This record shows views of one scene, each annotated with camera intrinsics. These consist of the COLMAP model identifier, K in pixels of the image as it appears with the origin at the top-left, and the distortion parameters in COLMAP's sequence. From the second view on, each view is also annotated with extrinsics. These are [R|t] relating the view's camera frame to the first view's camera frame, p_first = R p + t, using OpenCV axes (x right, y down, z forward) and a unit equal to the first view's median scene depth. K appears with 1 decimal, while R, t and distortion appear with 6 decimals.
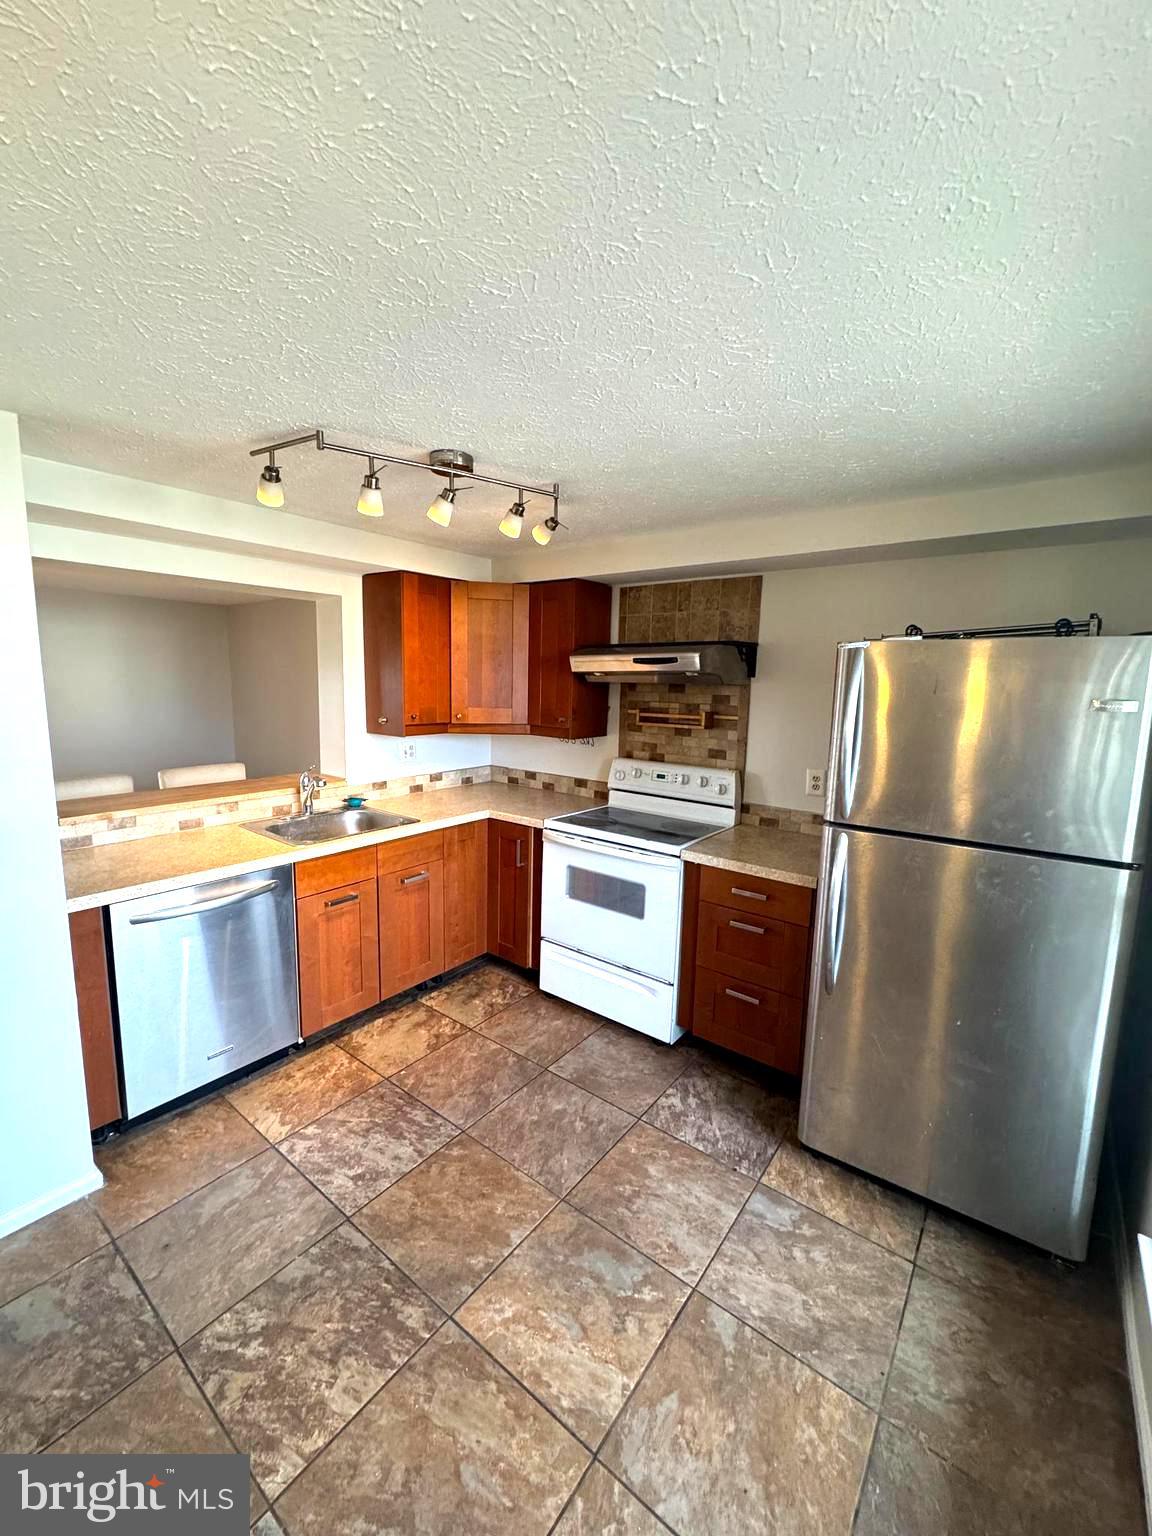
lens RADIAL K [[609.2, 0, 577.6], [0, 609.2, 766.9], [0, 0, 1]] dist [-0.006981, 0.000665]
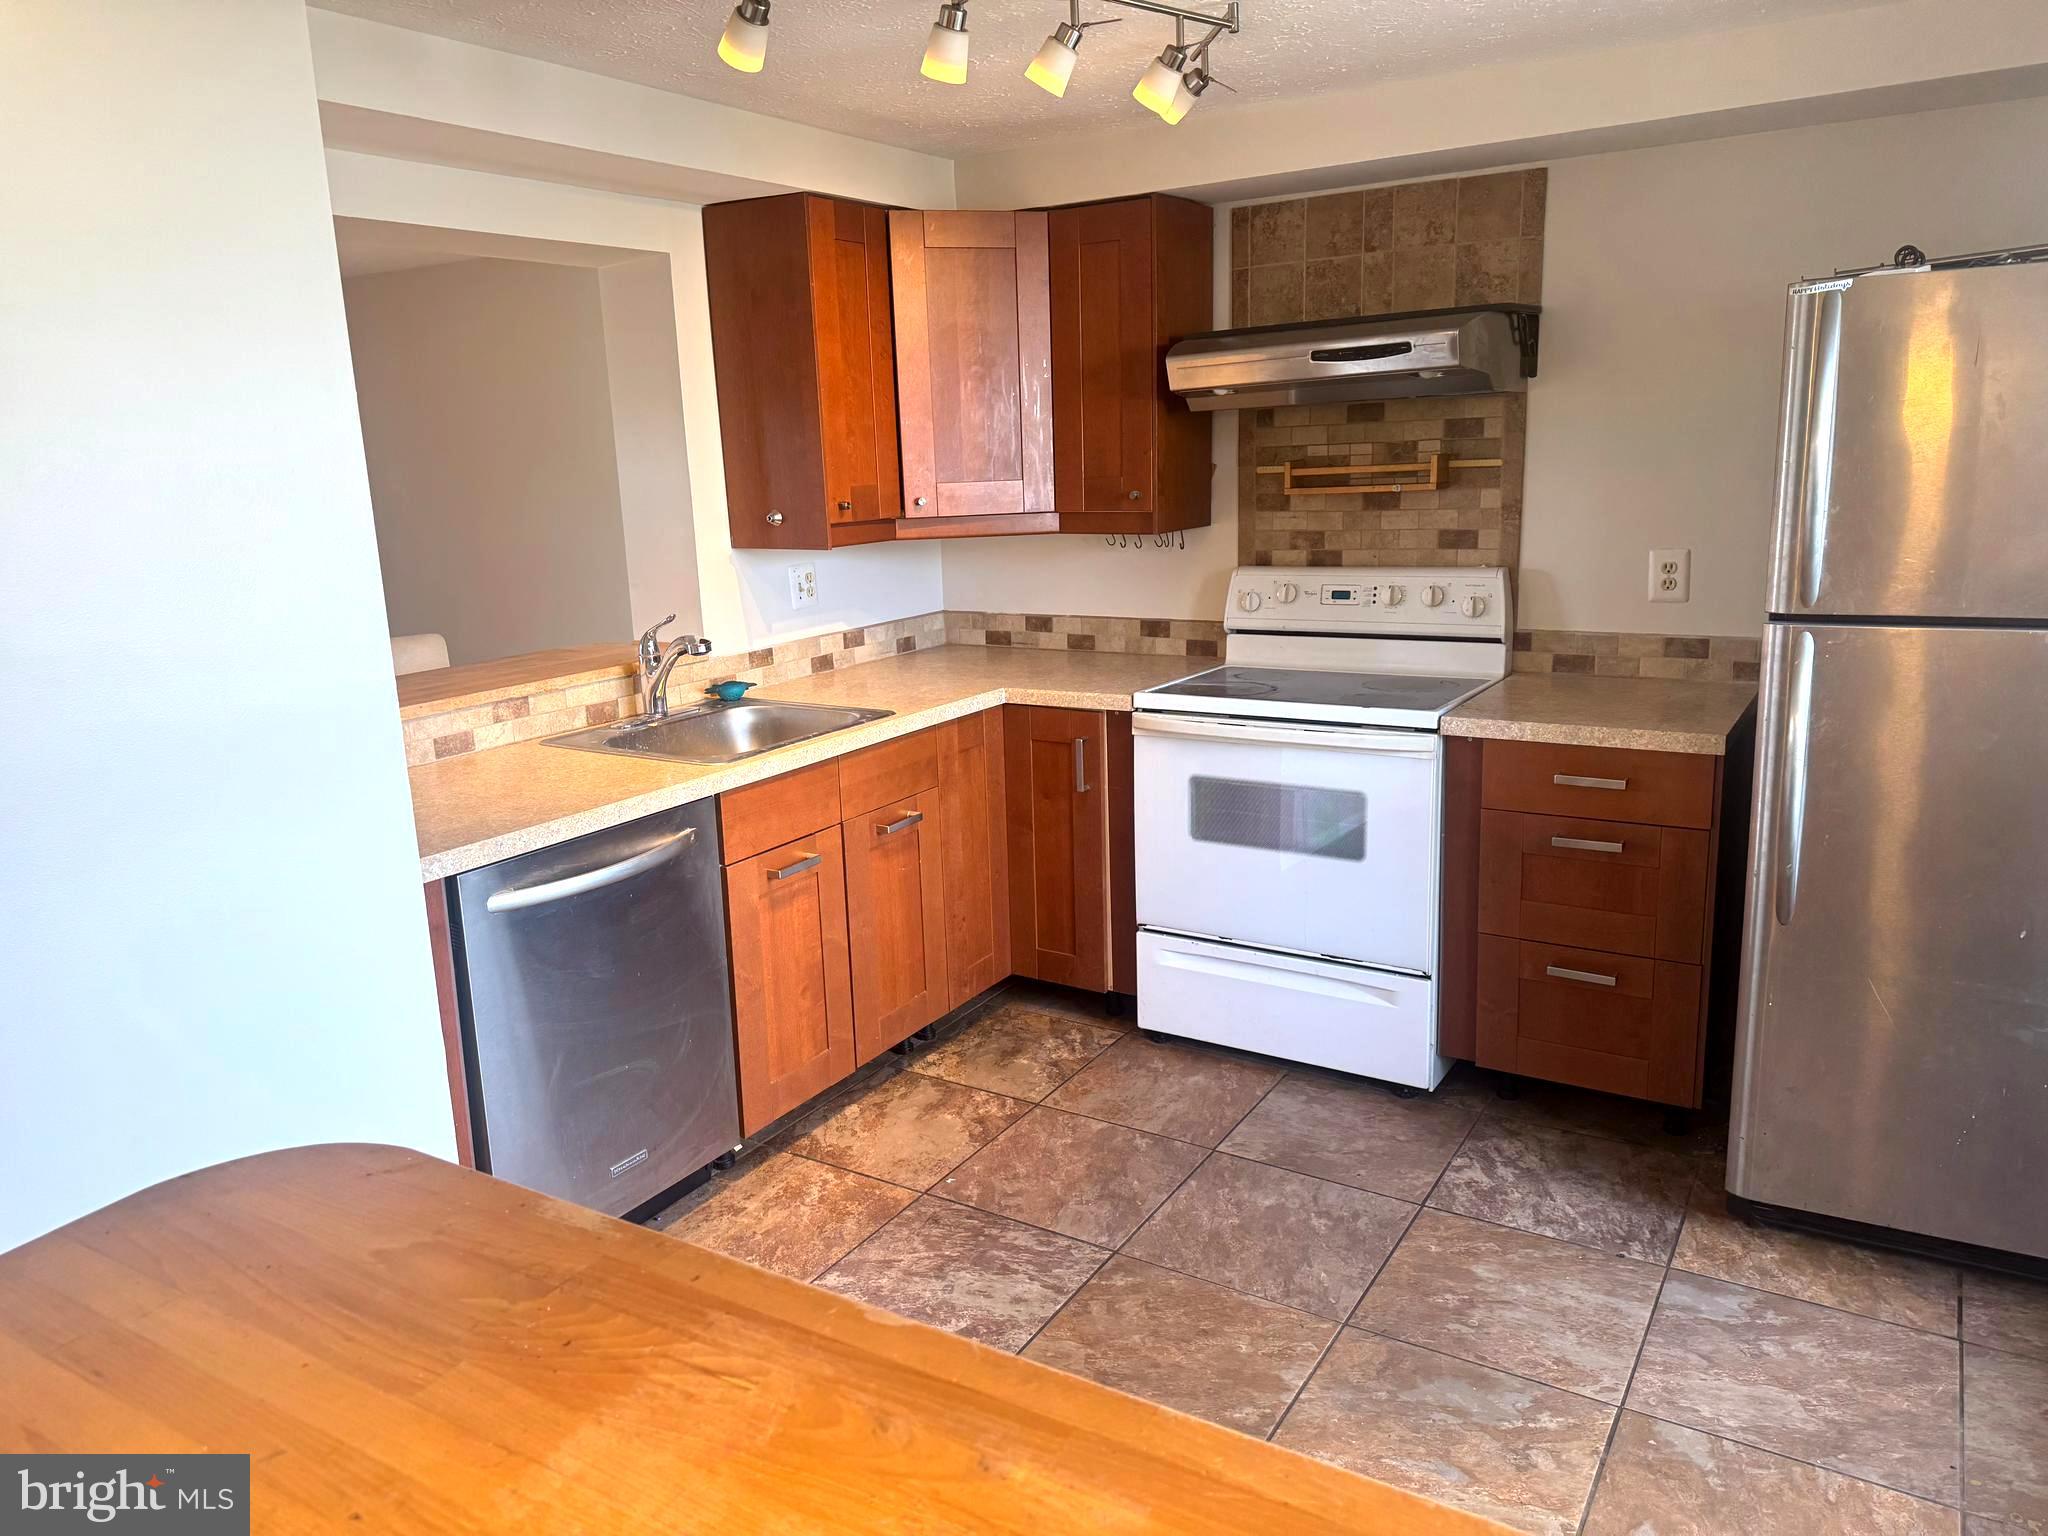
lens RADIAL K [[1429.0, 0, 1009.6], [0, 1429.0, 764.3], [0, 0, 1]] dist [0.022673, -0.030133]
pose [[0.994159, -0.078050, 0.074539, -0.283582], [0.072232, 0.994349, 0.077795, 0.052873], [-0.080190, -0.071957, 0.994179, -0.185787]]
